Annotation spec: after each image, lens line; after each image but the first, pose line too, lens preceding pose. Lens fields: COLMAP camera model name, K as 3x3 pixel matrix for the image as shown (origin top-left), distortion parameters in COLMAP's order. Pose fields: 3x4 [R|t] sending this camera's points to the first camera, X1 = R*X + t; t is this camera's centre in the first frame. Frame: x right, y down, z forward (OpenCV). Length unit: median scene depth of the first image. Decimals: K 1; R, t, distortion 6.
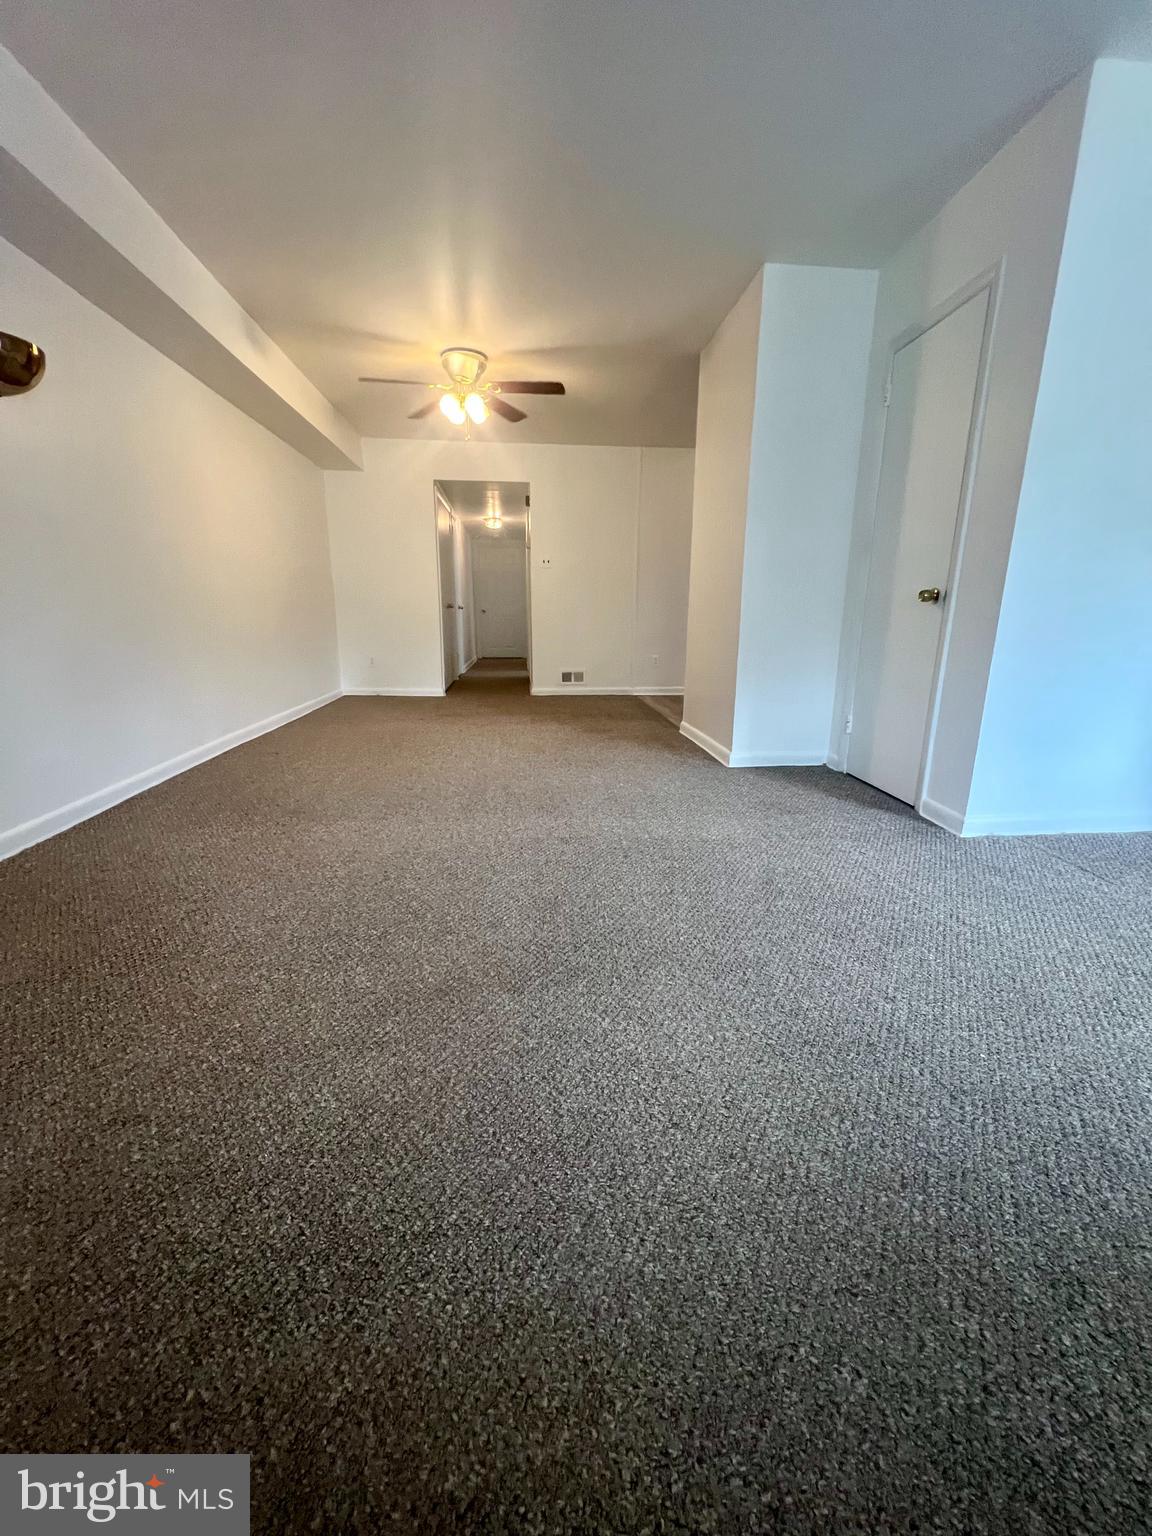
lens RADIAL K [[616.9, 0, 574.1], [0, 616.9, 768.3], [0, 0, 1]] dist [-0.000938, 0.000327]
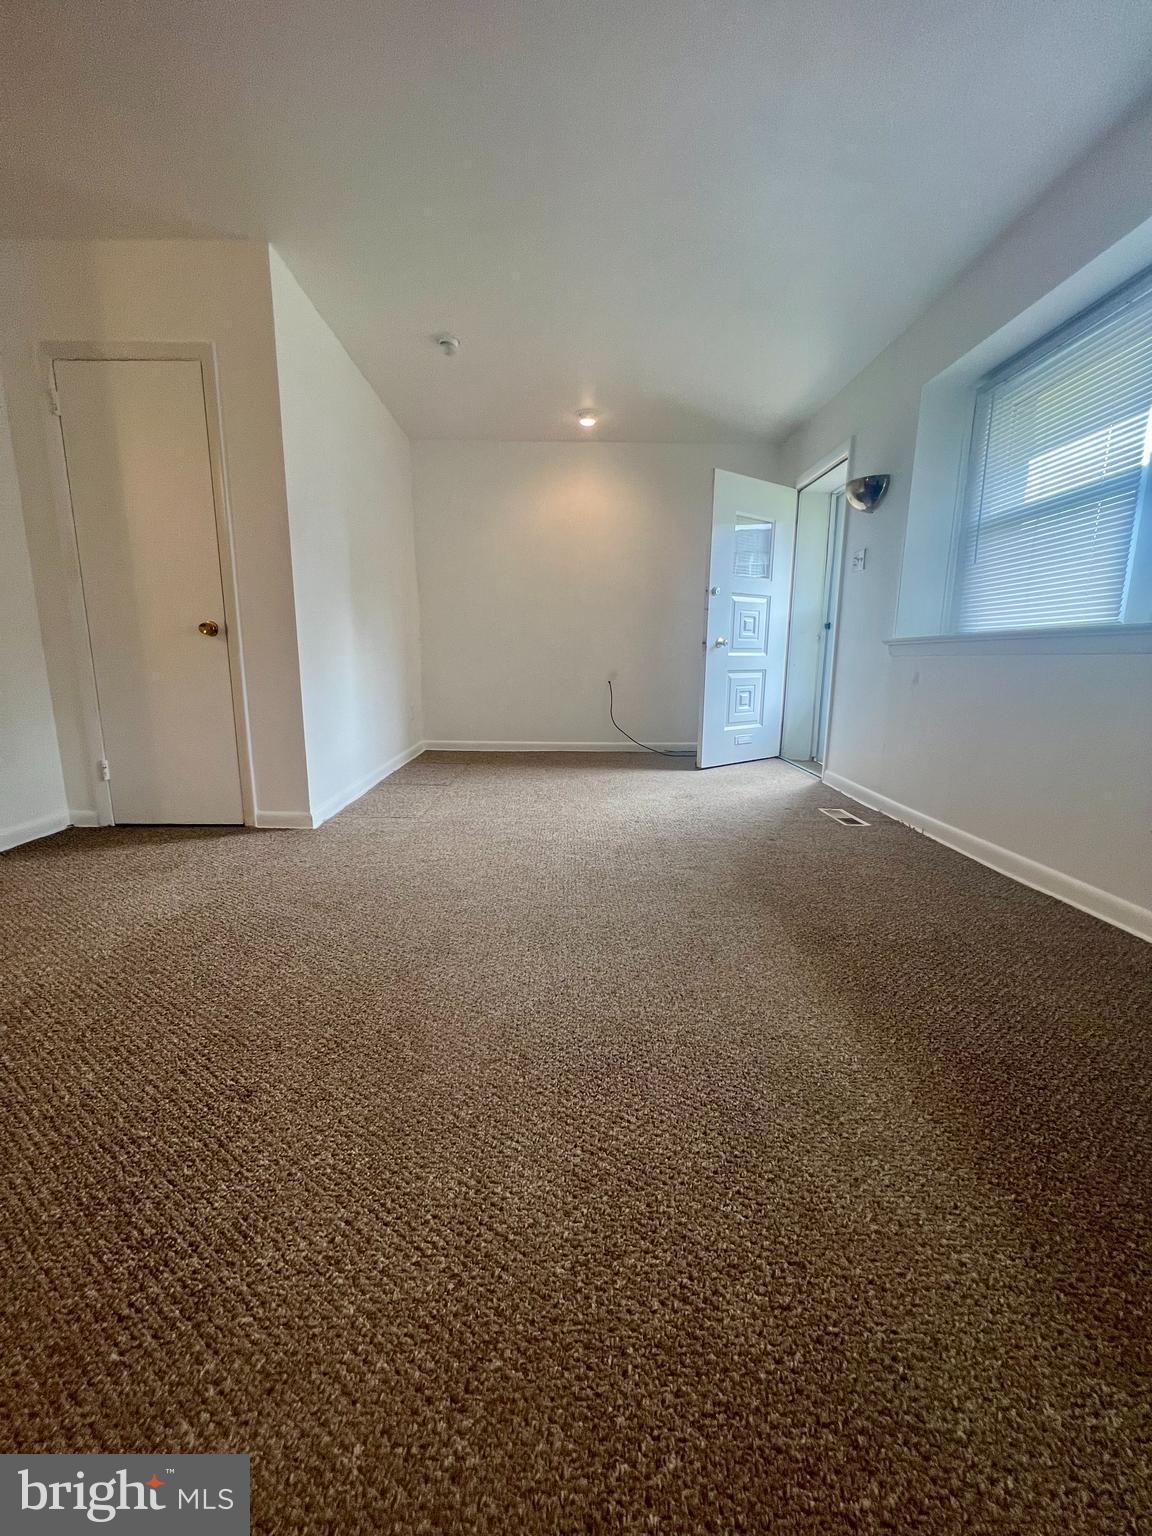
lens RADIAL K [[616.9, 0, 574.1], [0, 616.9, 768.3], [0, 0, 1]] dist [-0.000938, 0.000327]
pose [[0.057452, -0.181667, 0.981680, -0.467504], [0.241011, 0.956745, 0.162948, -0.070421], [-0.968820, 0.227234, 0.098751, 0.336963]]
